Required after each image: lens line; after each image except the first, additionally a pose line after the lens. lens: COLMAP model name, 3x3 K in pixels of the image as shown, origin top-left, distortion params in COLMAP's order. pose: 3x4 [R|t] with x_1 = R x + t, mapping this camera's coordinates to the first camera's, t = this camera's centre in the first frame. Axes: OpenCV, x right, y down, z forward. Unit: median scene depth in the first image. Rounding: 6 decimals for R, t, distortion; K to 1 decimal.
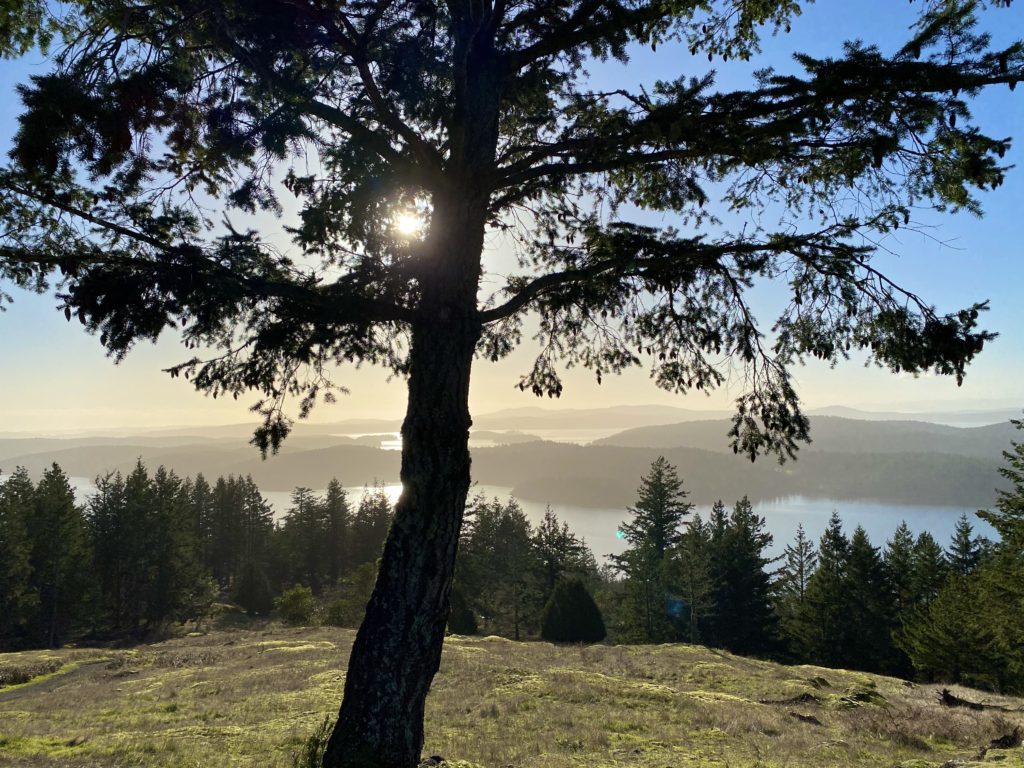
lens RADIAL K [[801.4, 0, 515.5], [0, 801.4, 370.9], [0, 0, 1]] dist [0.050980, -0.063050]
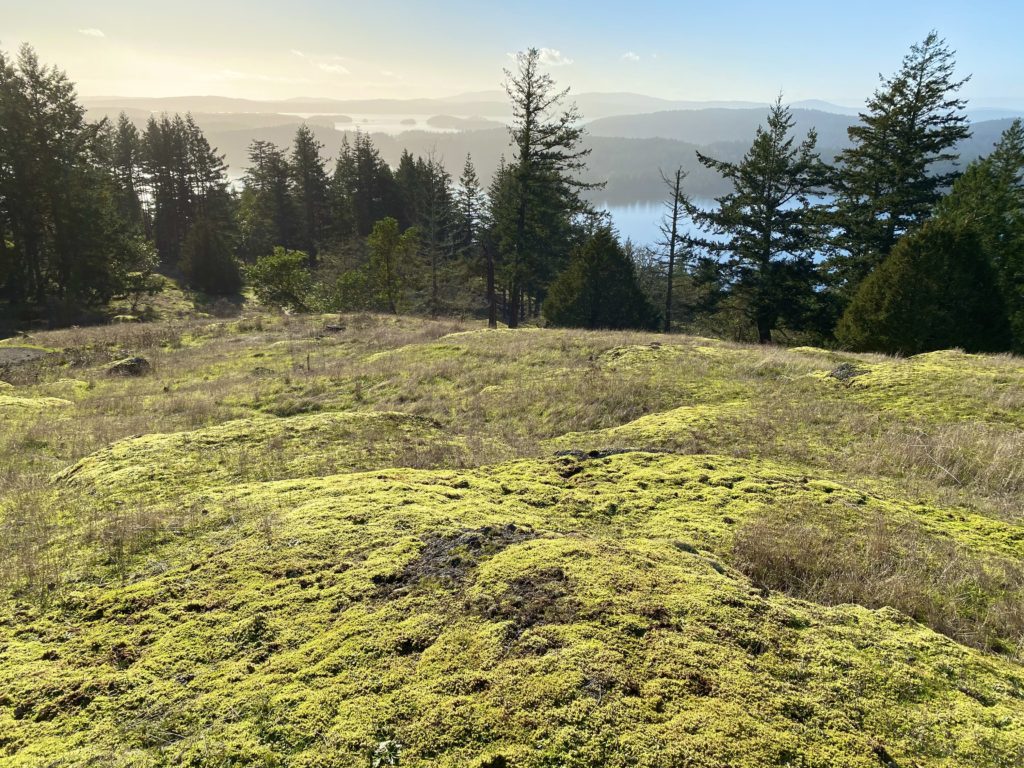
lens RADIAL K [[800.8, 0, 512.7], [0, 800.8, 377.0], [0, 0, 1]] dist [0.080154, -0.123185]
pose [[0.998642, 0.015976, 0.049588, -0.250602], [-0.033403, 0.926785, 0.374103, 0.247890], [-0.039981, -0.375252, 0.926060, 0.782825]]
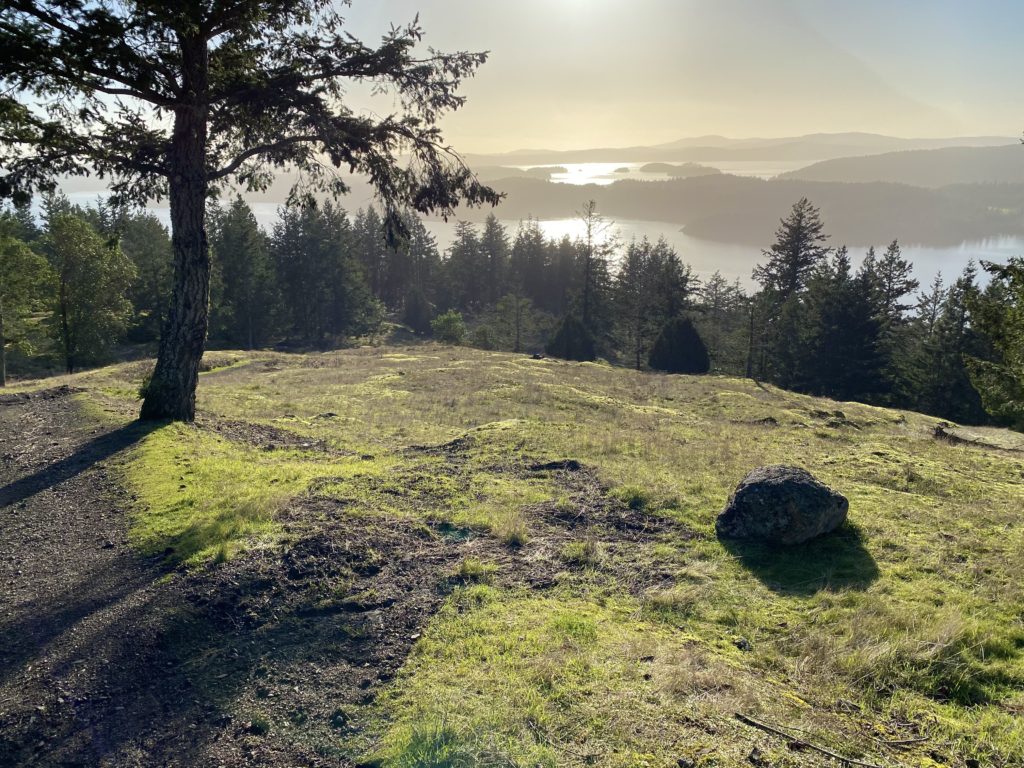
lens RADIAL K [[793.4, 0, 512.0], [0, 793.4, 384.0], [0, 0, 1]] dist [0.101875, -0.117436]
pose [[0.977032, 0.064478, -0.203104, 0.098241], [0.007890, 0.941523, 0.336856, -0.022163], [0.212947, -0.330721, 0.919390, -0.069235]]
